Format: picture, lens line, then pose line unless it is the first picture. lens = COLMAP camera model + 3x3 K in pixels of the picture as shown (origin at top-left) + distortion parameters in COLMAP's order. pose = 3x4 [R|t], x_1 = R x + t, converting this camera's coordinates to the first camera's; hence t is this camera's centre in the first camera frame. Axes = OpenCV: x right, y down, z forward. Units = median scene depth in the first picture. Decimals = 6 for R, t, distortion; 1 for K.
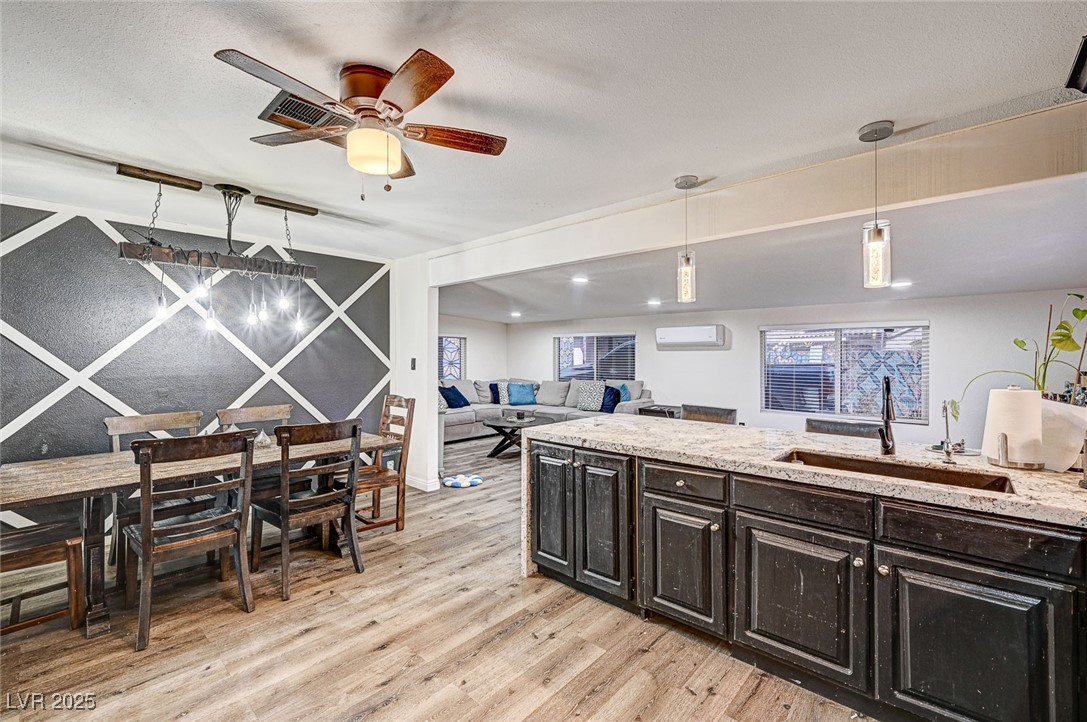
lens RADIAL K [[461.0, 0, 541.5], [0, 461.0, 355.9], [0, 0, 1]] dist [-0.000565, -0.000106]
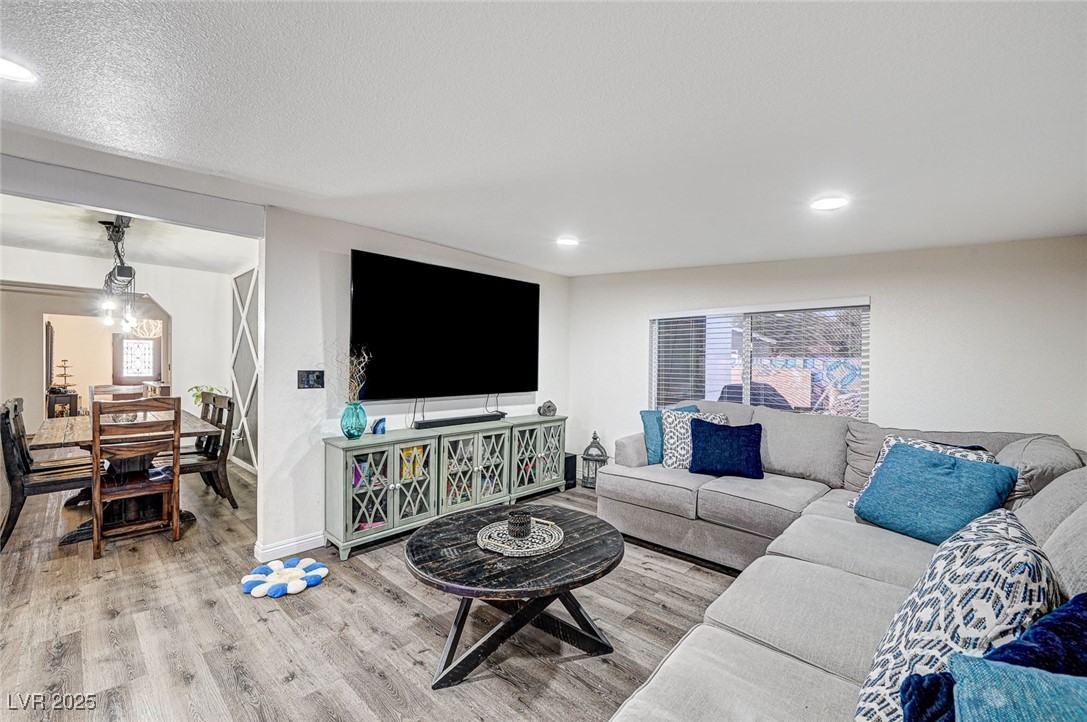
lens RADIAL K [[449.1, 0, 547.8], [0, 449.1, 364.5], [0, 0, 1]] dist [-0.000099, -0.000161]
pose [[-0.005383, 0.000686, -0.999985, 0.337005], [-0.004964, 0.999987, 0.000713, 0.018499], [0.999973, 0.004968, -0.005379, 1.242072]]
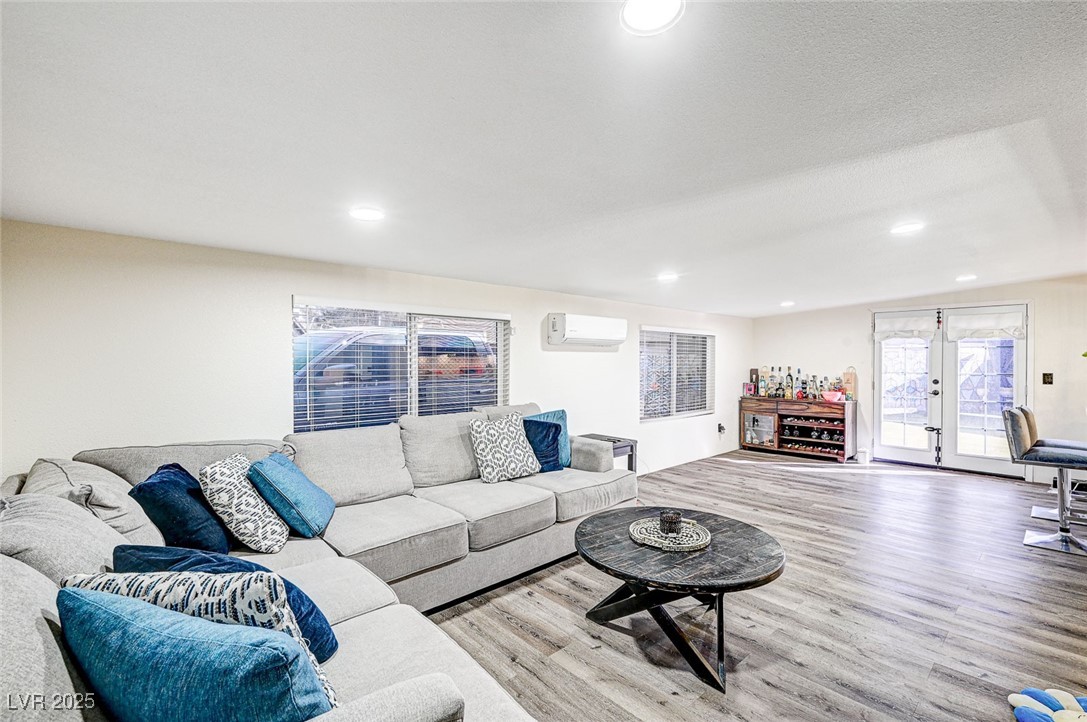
lens RADIAL K [[486.2, 0, 546.2], [0, 486.2, 363.0], [0, 0, 1]] dist [-0.000562, -0.000277]
pose [[0.086643, -0.003691, 0.996233, -0.526571], [-0.000627, 0.999993, 0.003759, 0.004486], [-0.996239, -0.000950, 0.086640, 1.293945]]
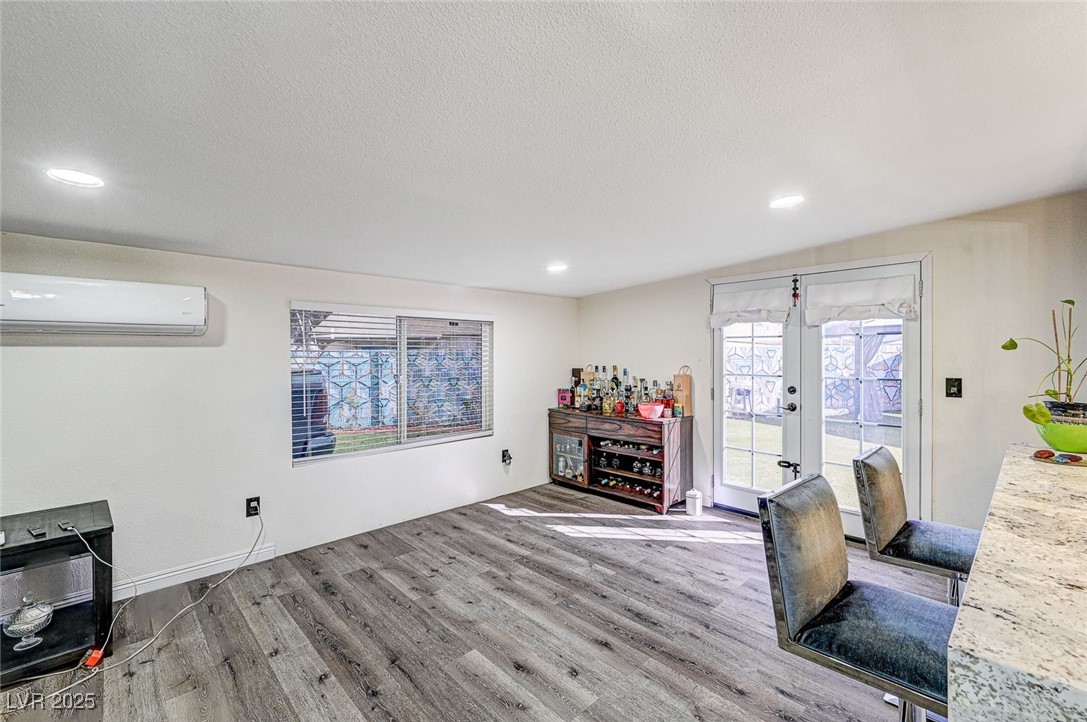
lens RADIAL K [[470.0, 0, 548.6], [0, 470.0, 356.9], [0, 0, 1]] dist [0.000371, 0.000724]
pose [[0.066338, -0.004730, 0.997786, -0.036233], [0.005946, 0.999973, 0.004345, -0.002166], [-0.997779, 0.005645, 0.066364, 0.799094]]
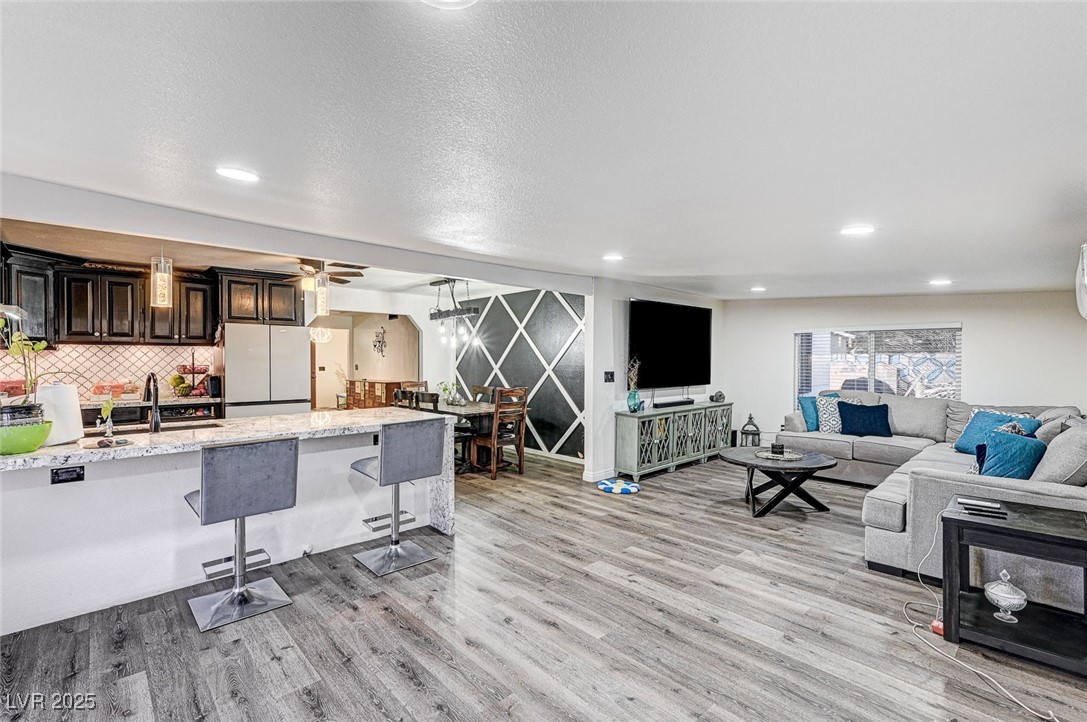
lens RADIAL K [[486.2, 0, 546.2], [0, 486.2, 363.0], [0, 0, 1]] dist [-0.000562, -0.000277]
pose [[-0.079159, 0.007758, -0.996832, 0.819557], [0.001968, 0.999969, 0.007626, 0.001169], [0.996860, -0.001358, -0.079172, 0.881491]]
